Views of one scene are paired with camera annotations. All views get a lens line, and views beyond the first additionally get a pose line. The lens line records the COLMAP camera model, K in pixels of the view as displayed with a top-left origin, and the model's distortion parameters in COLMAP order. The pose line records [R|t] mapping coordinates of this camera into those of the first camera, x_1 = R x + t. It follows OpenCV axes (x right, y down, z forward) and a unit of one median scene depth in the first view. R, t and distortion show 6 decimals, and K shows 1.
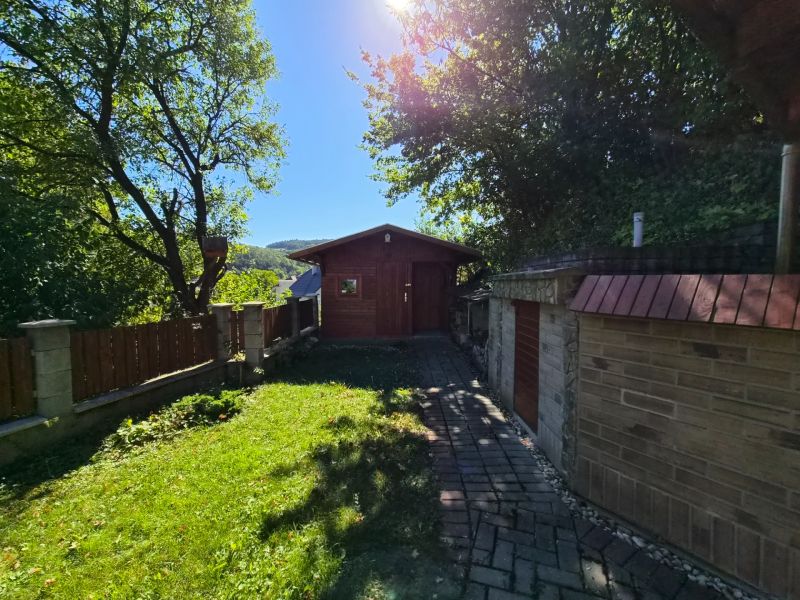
lens RADIAL K [[325.3, 0, 400.0], [0, 325.3, 300.0], [0, 0, 1]] dist [0.006669, 0.000144]
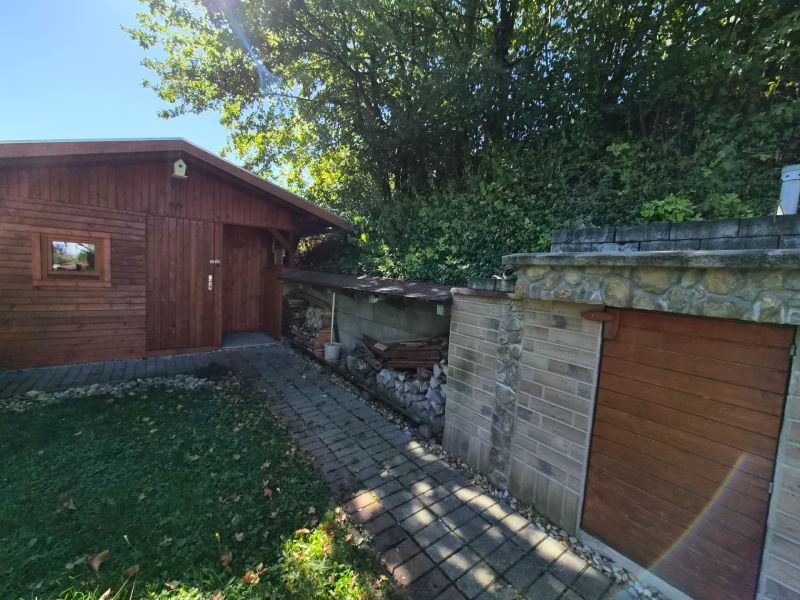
lens RADIAL K [[325.3, 0, 400.0], [0, 325.3, 300.0], [0, 0, 1]] dist [0.006669, 0.000144]
pose [[0.791908, -0.007859, 0.610589, -0.074728], [-0.026326, 0.998548, 0.046996, -0.014369], [-0.610072, -0.053291, 0.790552, 0.339763]]
